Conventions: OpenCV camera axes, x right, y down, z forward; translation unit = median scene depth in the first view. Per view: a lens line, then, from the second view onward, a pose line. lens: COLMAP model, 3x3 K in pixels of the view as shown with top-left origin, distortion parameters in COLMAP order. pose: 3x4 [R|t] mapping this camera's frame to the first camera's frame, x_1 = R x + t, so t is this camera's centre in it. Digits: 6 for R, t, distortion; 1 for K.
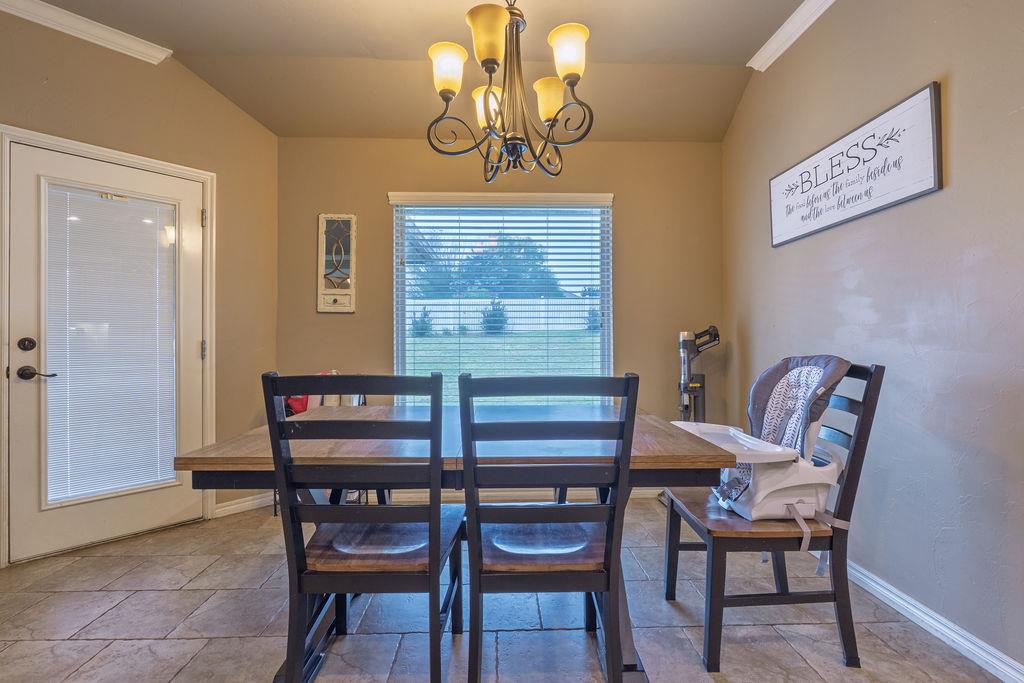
lens RADIAL K [[472.2, 0, 513.4], [0, 472.2, 339.7], [0, 0, 1]] dist [-0.011059, 0.001098]
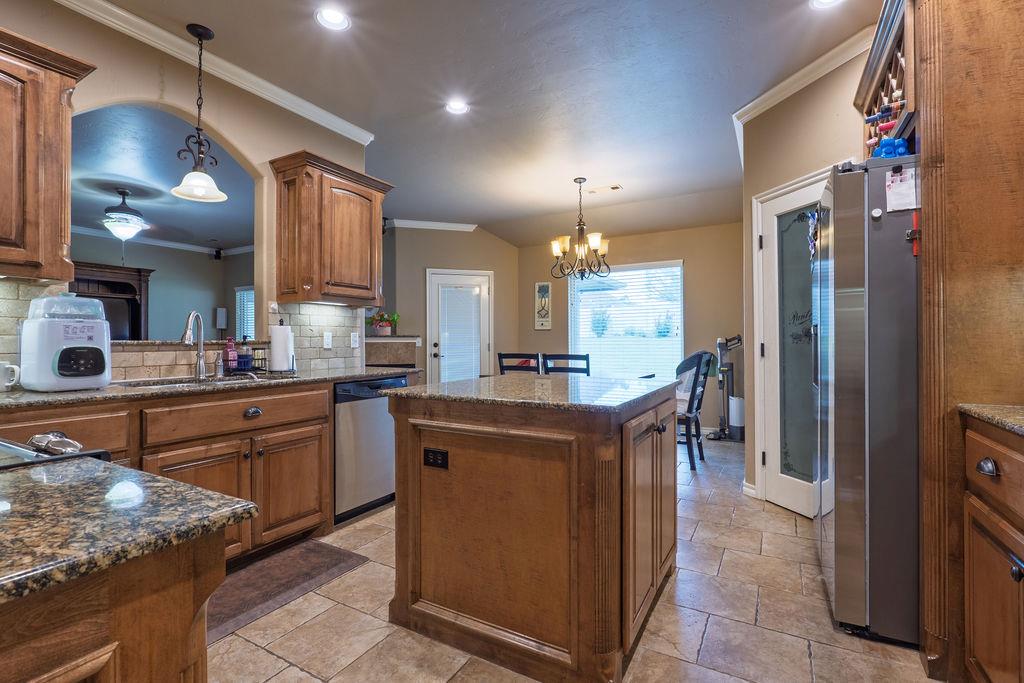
lens RADIAL K [[472.2, 0, 511.9], [0, 472.2, 339.6], [0, 0, 1]] dist [-0.011059, 0.001098]
pose [[0.850910, -0.004298, -0.525295, 0.711817], [0.005130, 0.999987, 0.000128, -0.017351], [0.525287, -0.002804, 0.850920, -0.998690]]
